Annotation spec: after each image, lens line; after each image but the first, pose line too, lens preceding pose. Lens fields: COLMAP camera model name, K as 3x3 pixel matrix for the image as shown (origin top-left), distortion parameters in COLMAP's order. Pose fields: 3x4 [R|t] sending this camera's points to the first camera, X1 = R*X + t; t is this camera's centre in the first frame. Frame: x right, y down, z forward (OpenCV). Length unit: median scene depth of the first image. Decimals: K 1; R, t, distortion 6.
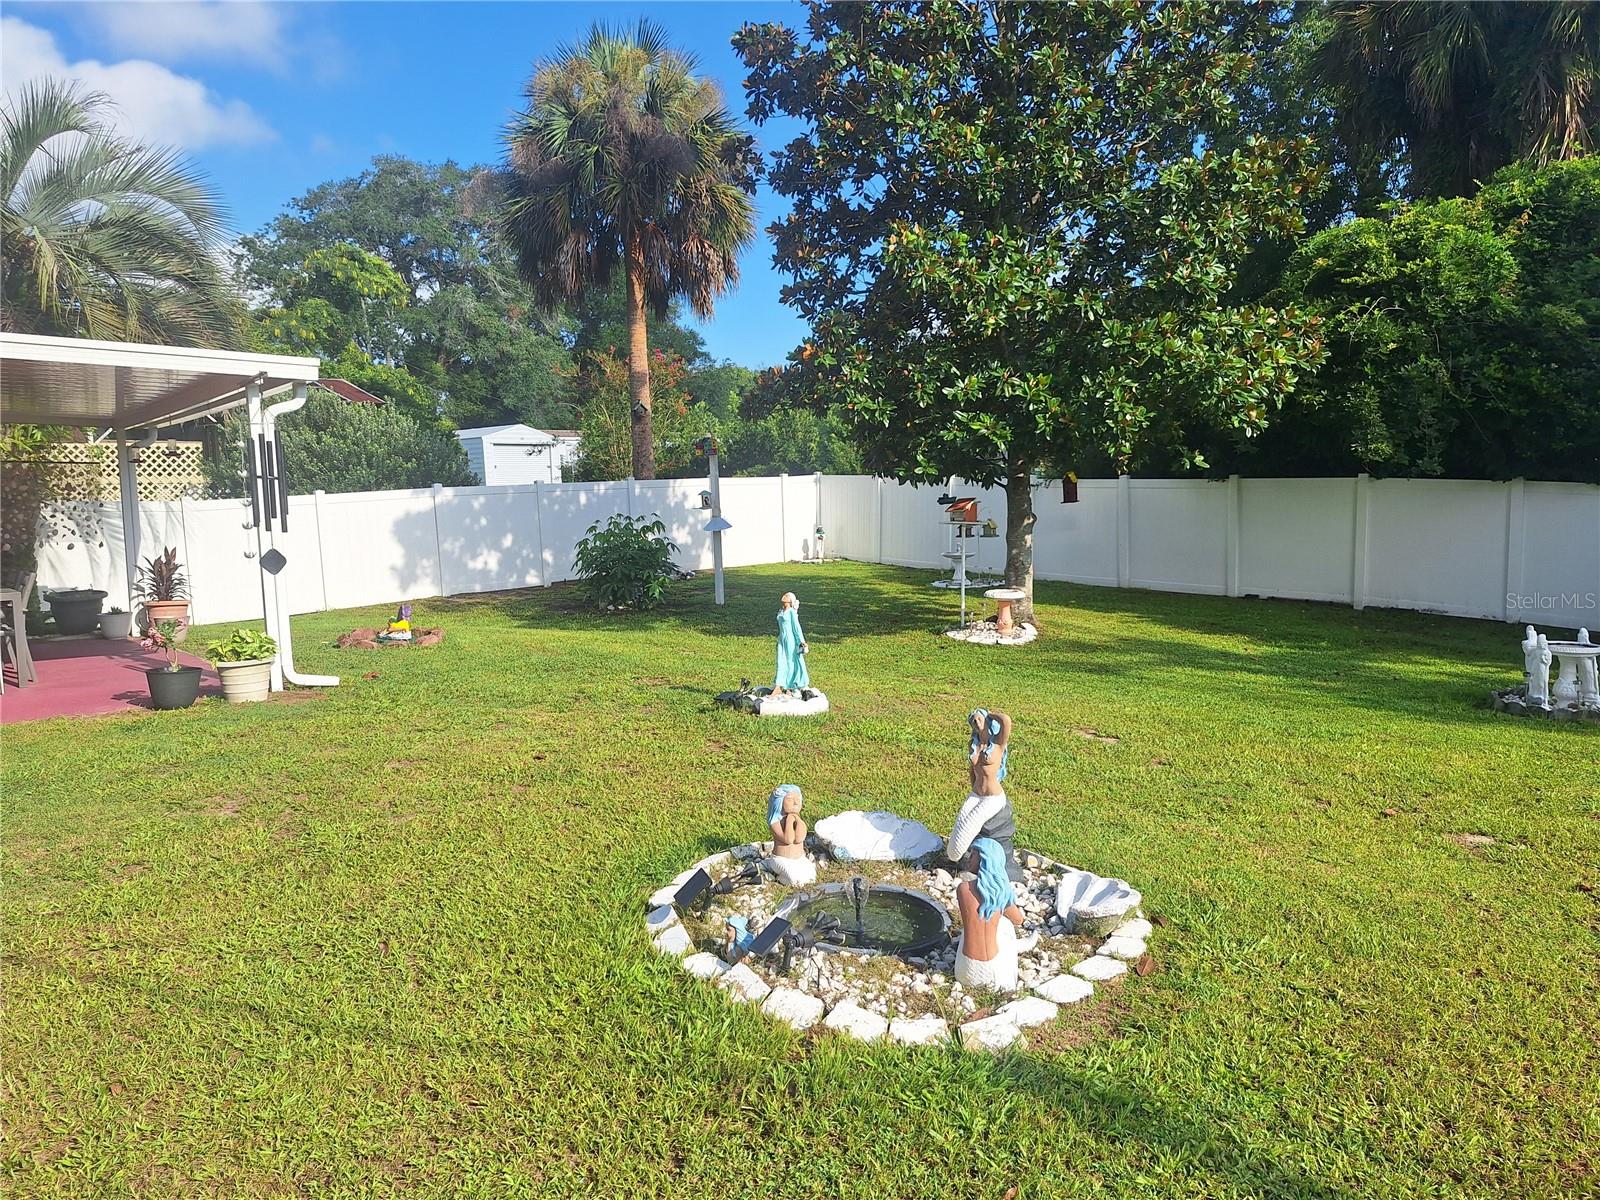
lens RADIAL K [[1126.0, 0, 818.1], [0, 1126.0, 591.6], [0, 0, 1]] dist [0.040831, -0.046150]
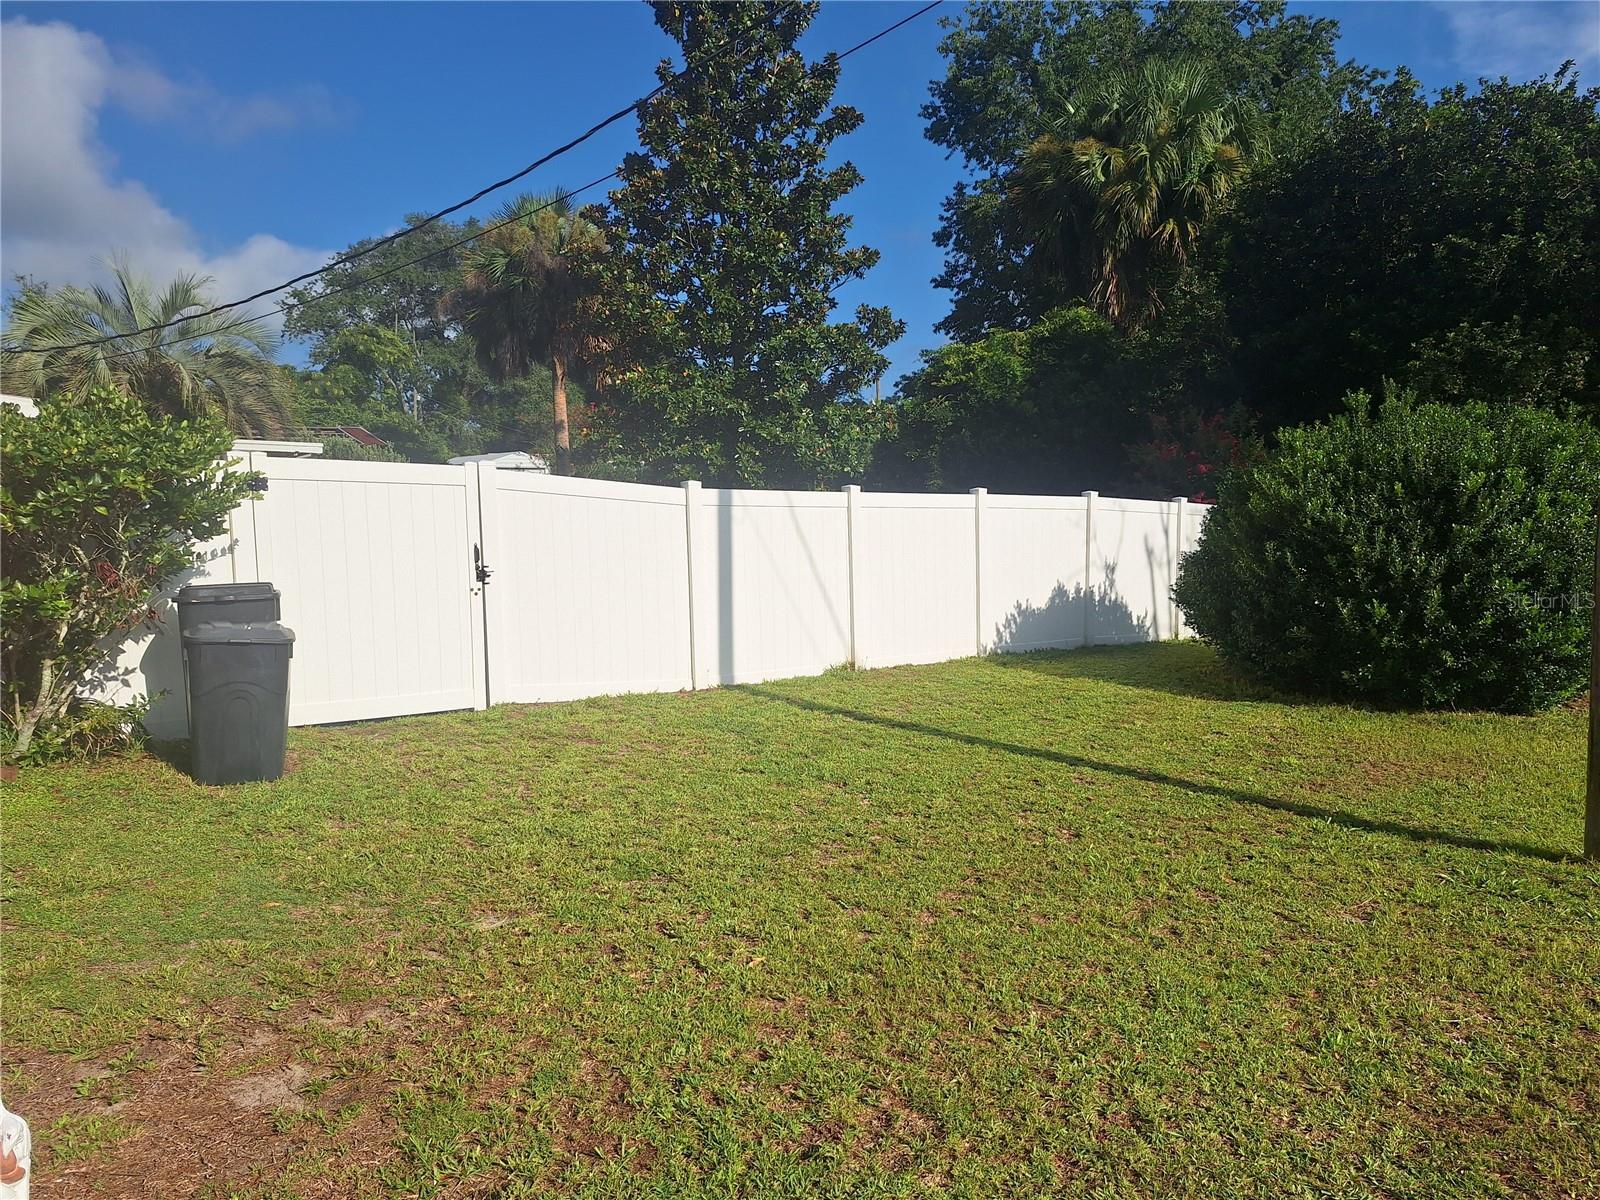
lens RADIAL K [[1126.0, 0, 811.8], [0, 1126.0, 603.4], [0, 0, 1]] dist [0.040831, -0.046150]
pose [[0.999190, 0.005580, -0.039844, 0.285991], [-0.005809, 0.999967, -0.005627, 0.051737], [0.039811, 0.005854, 0.999190, -0.552668]]
